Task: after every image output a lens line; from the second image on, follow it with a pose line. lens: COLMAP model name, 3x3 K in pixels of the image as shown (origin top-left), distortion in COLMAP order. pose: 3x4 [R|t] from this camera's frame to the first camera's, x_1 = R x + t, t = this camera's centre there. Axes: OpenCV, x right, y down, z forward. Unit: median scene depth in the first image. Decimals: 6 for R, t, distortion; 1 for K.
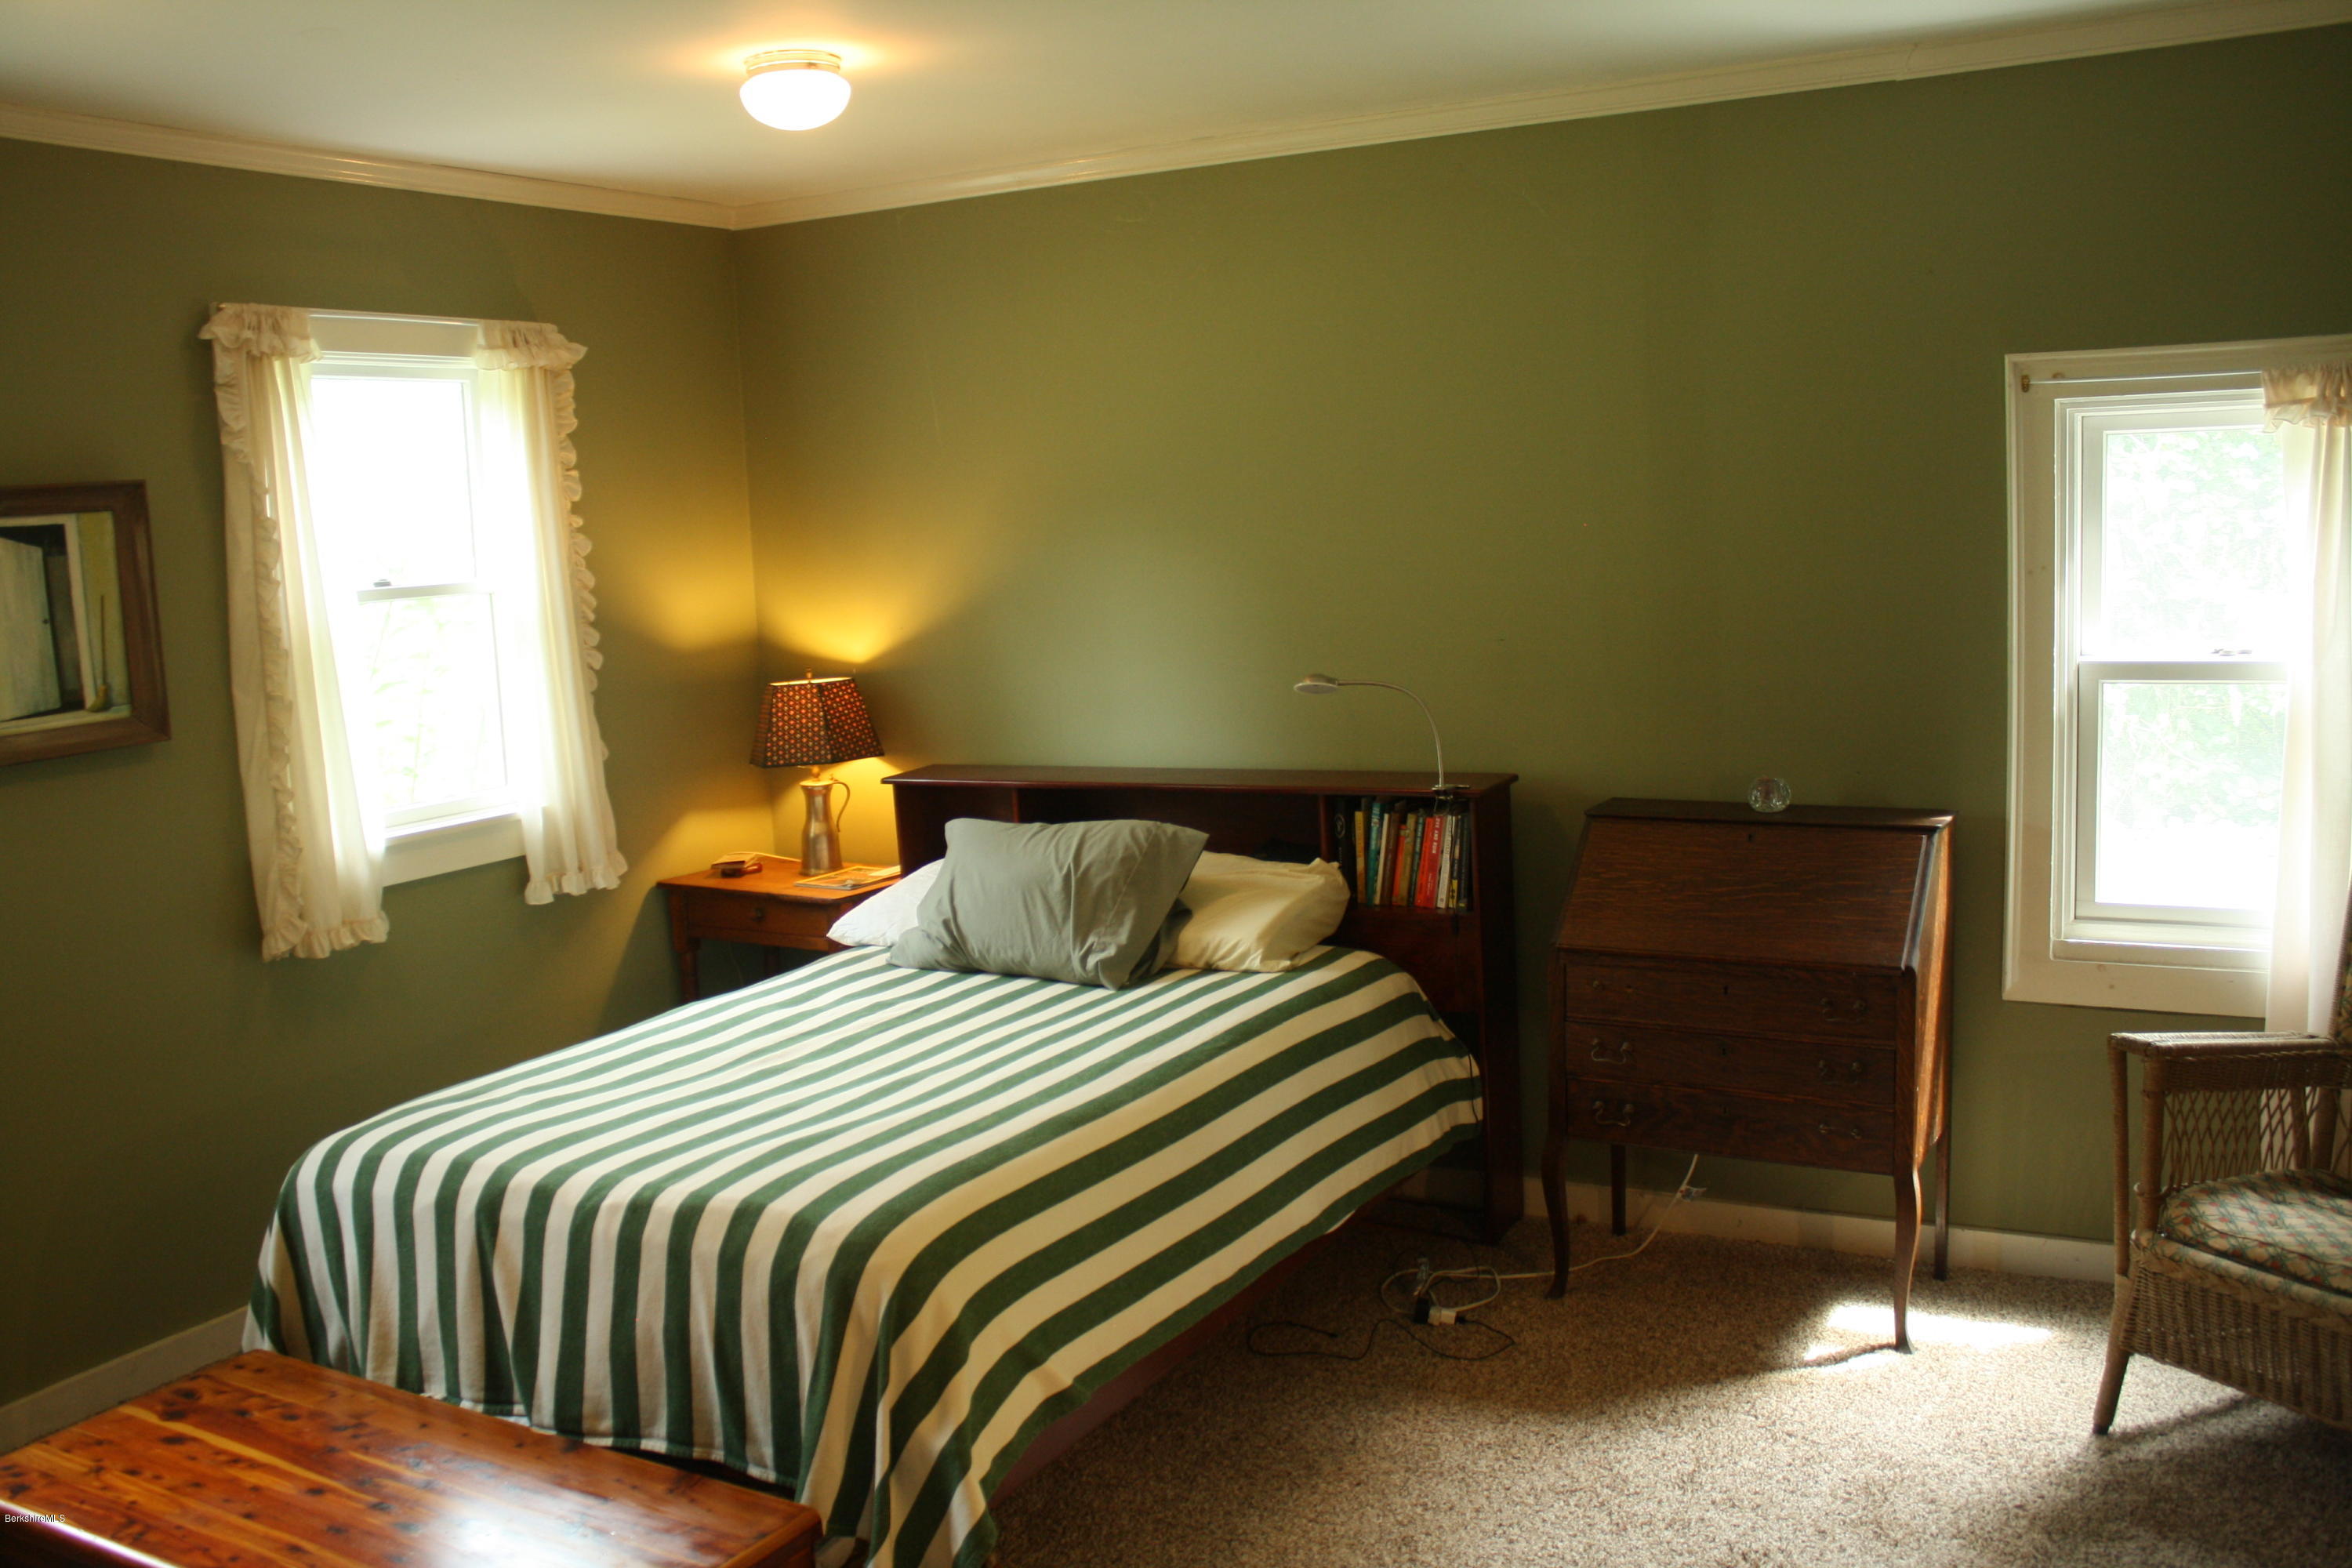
lens RADIAL K [[2019.9, 0, 1176.0], [0, 2019.9, 784.0], [0, 0, 1]] dist [-0.158800, 0.148663]
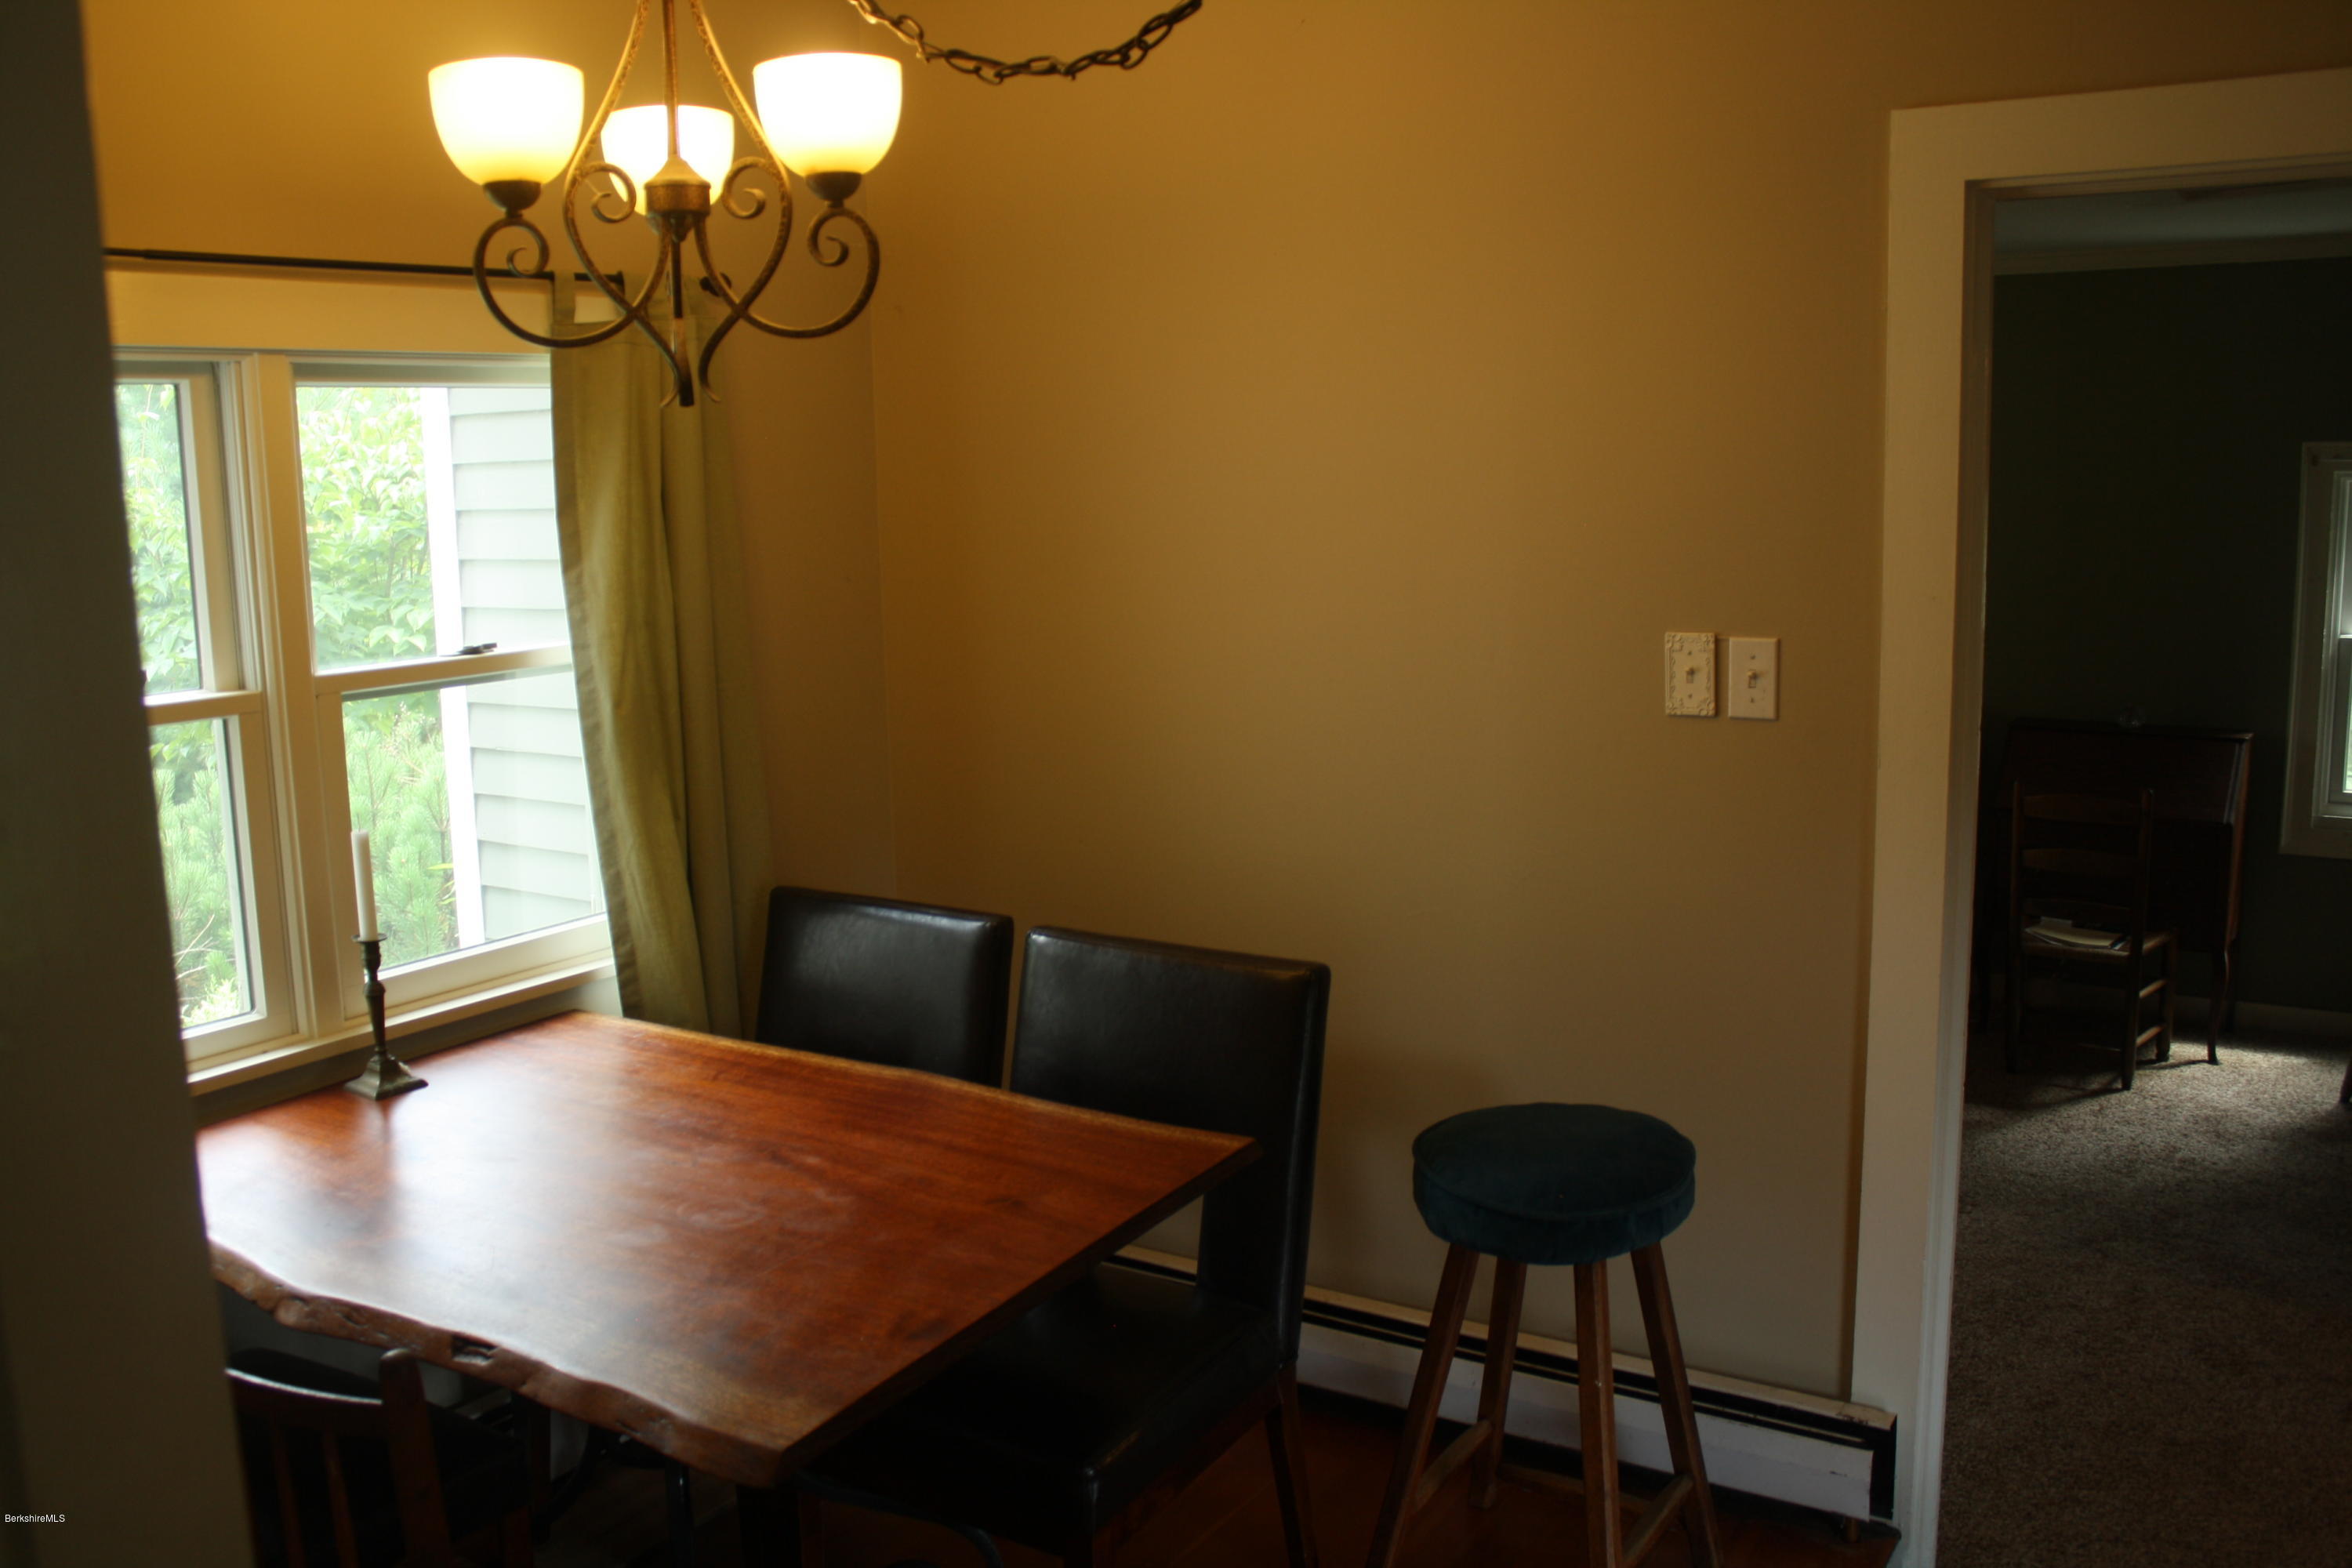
lens RADIAL K [[2019.9, 0, 1176.0], [0, 2019.9, 784.0], [0, 0, 1]] dist [-0.158800, 0.148663]
pose [[0.997149, 0.030431, -0.069056, -0.385352], [-0.028388, 0.999135, 0.030378, 0.036377], [0.069921, -0.028331, 0.997150, -0.665283]]
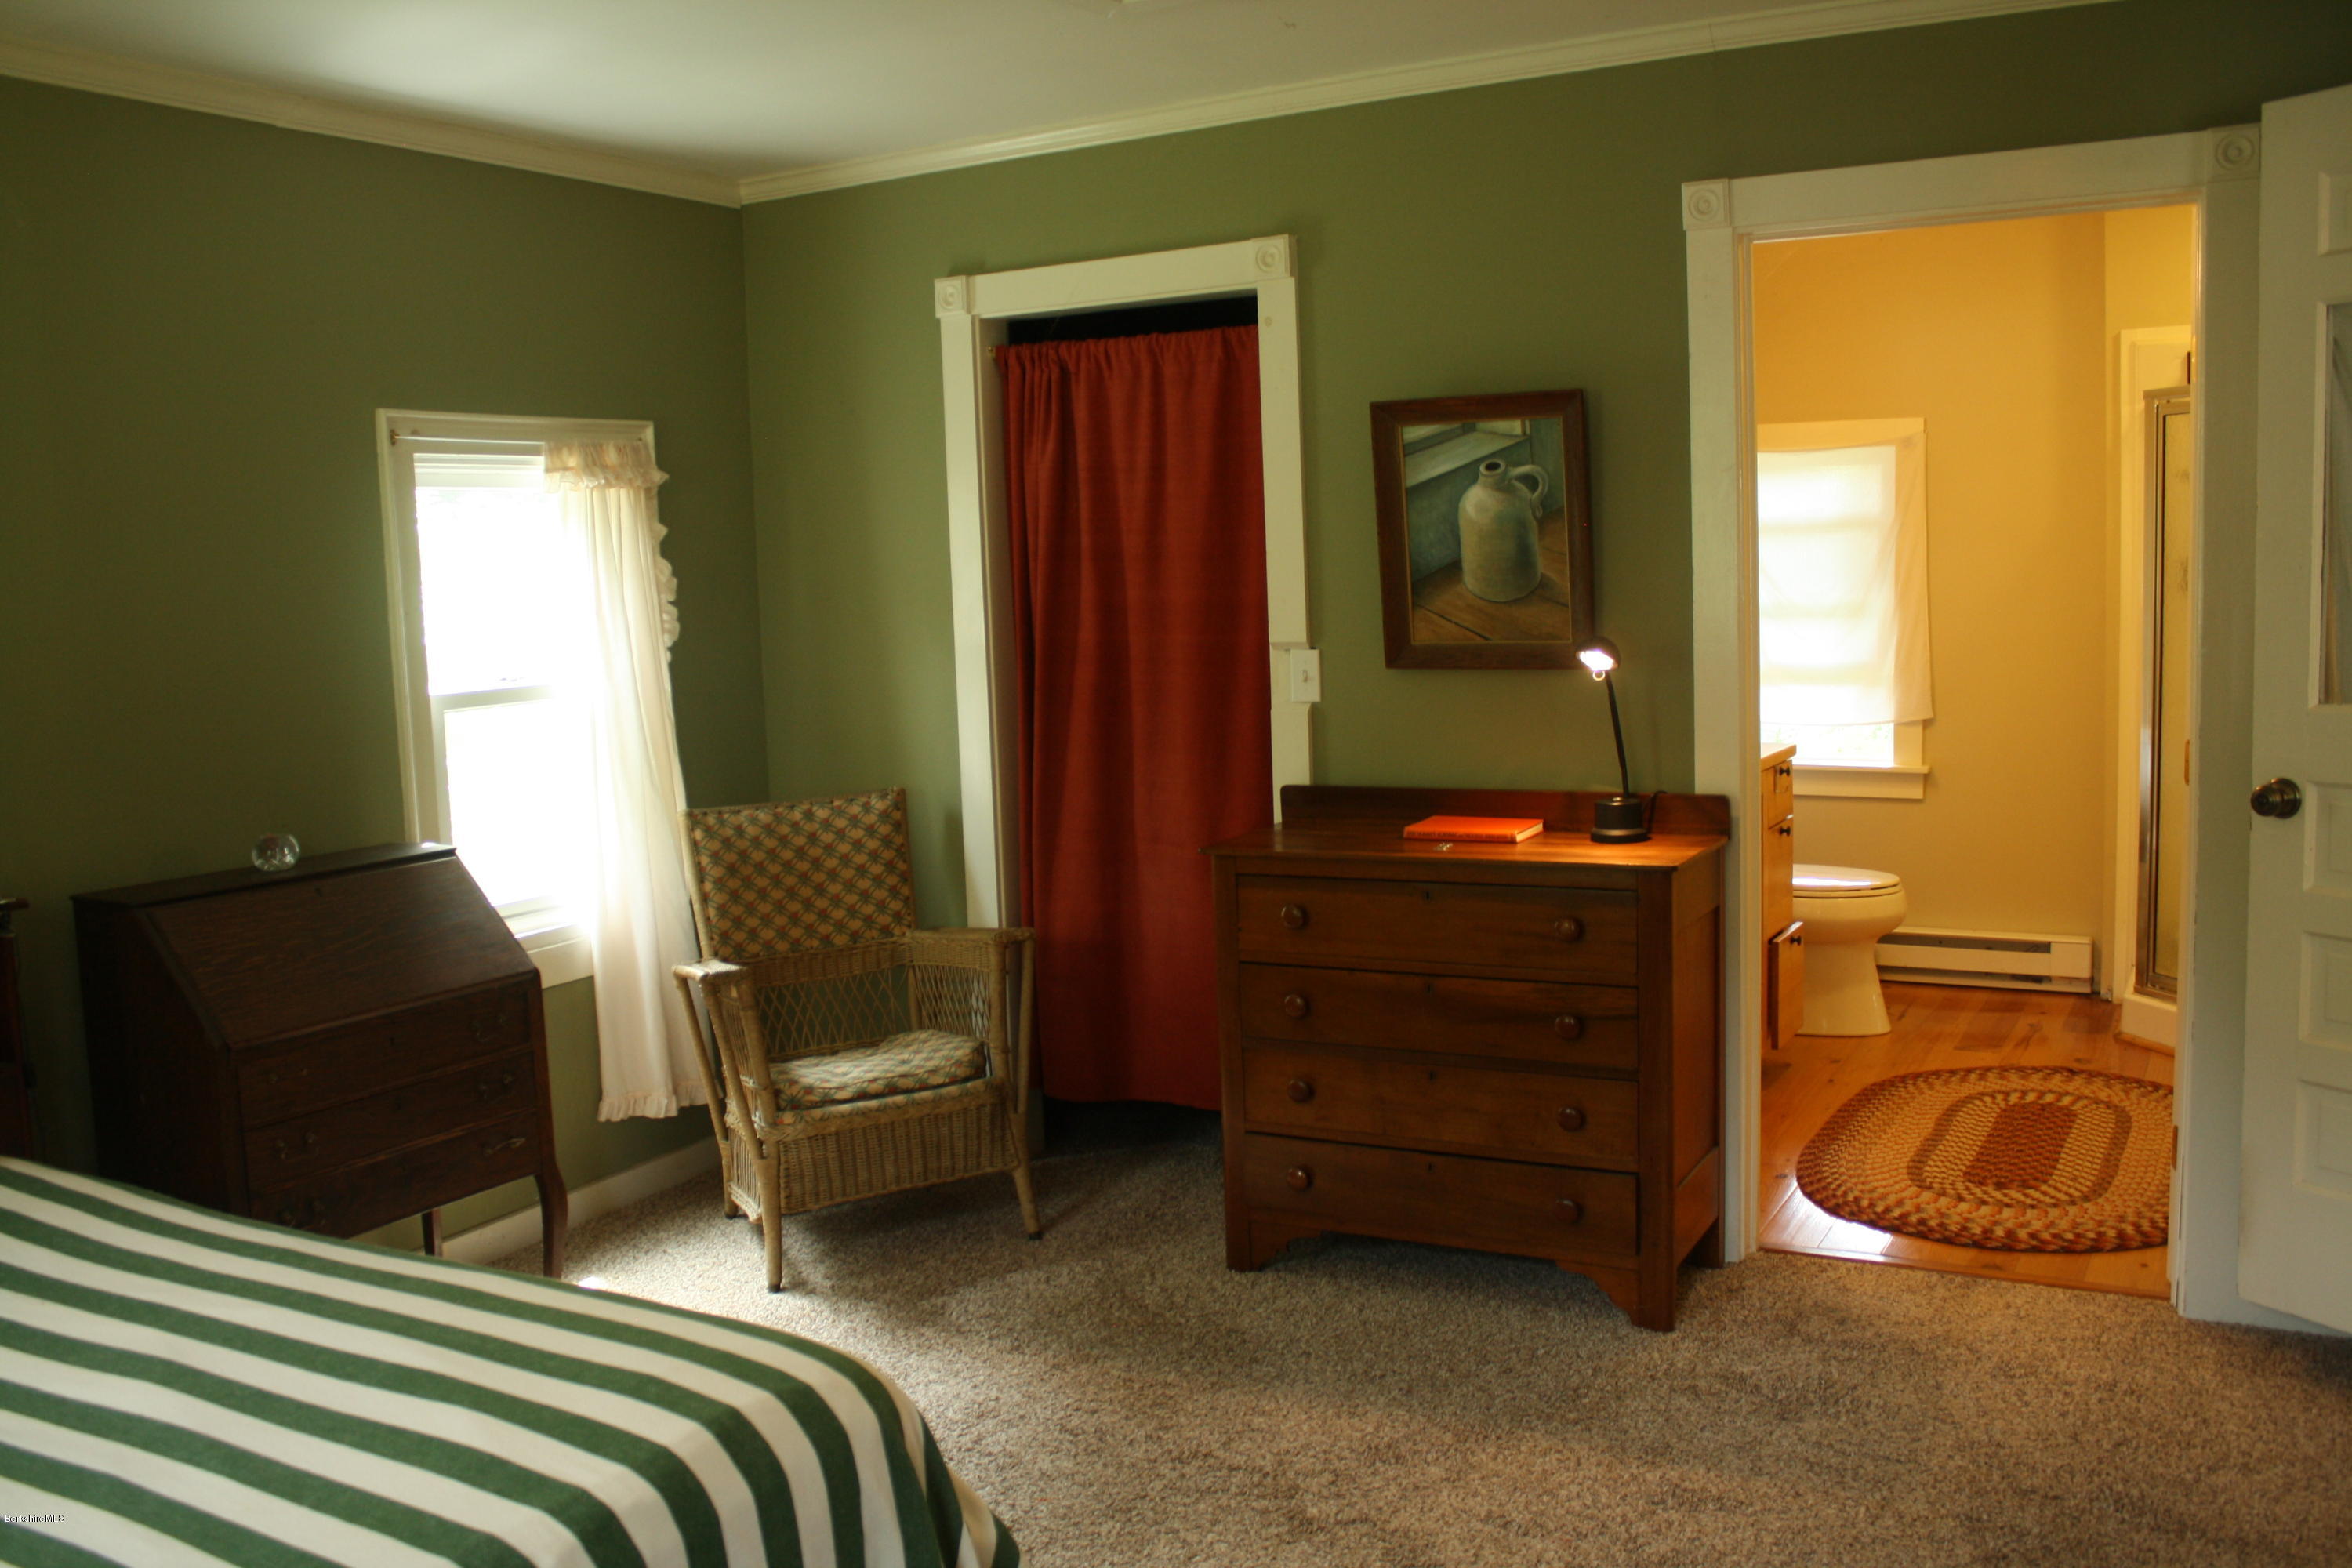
lens RADIAL K [[2012.4, 0, 1176.0], [0, 2012.4, 784.0], [0, 0, 1]] dist [-0.164481, 0.152391]
pose [[0.014360, -0.066668, 0.997672, -0.676995], [0.170316, 0.983357, 0.063260, -0.013424], [-0.985285, 0.169011, 0.025476, 0.614835]]
